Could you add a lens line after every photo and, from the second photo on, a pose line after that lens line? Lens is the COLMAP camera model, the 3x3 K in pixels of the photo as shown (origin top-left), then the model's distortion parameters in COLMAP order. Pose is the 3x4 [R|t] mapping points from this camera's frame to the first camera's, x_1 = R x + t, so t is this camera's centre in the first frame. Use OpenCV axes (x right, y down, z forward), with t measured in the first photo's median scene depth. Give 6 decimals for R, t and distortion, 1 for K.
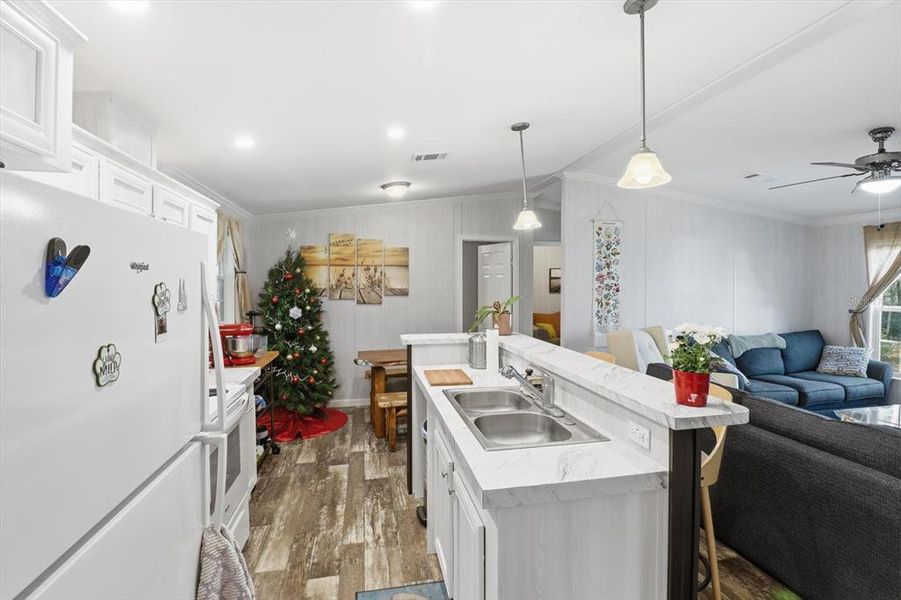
lens RADIAL K [[424.1, 0, 446.0], [0, 424.1, 293.8], [0, 0, 1]] dist [-0.004266, -0.010423]
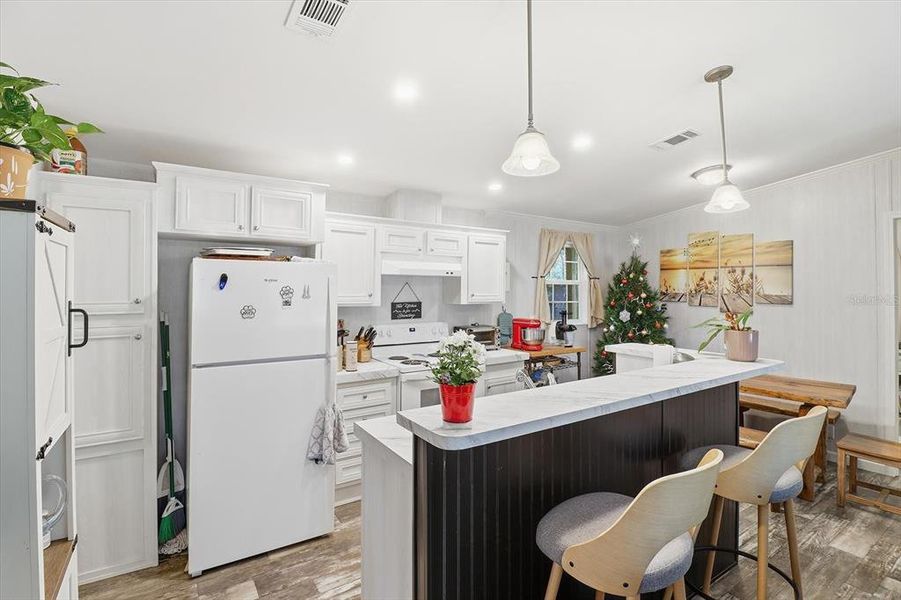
lens RADIAL K [[424.1, 0, 452.6], [0, 424.1, 282.5], [0, 0, 1]] dist [-0.004266, -0.010423]
pose [[0.375217, -0.010313, -0.926879, 0.421194], [-0.025149, 0.999457, -0.021302, -0.004751], [0.926596, 0.031302, 0.374754, 0.194057]]
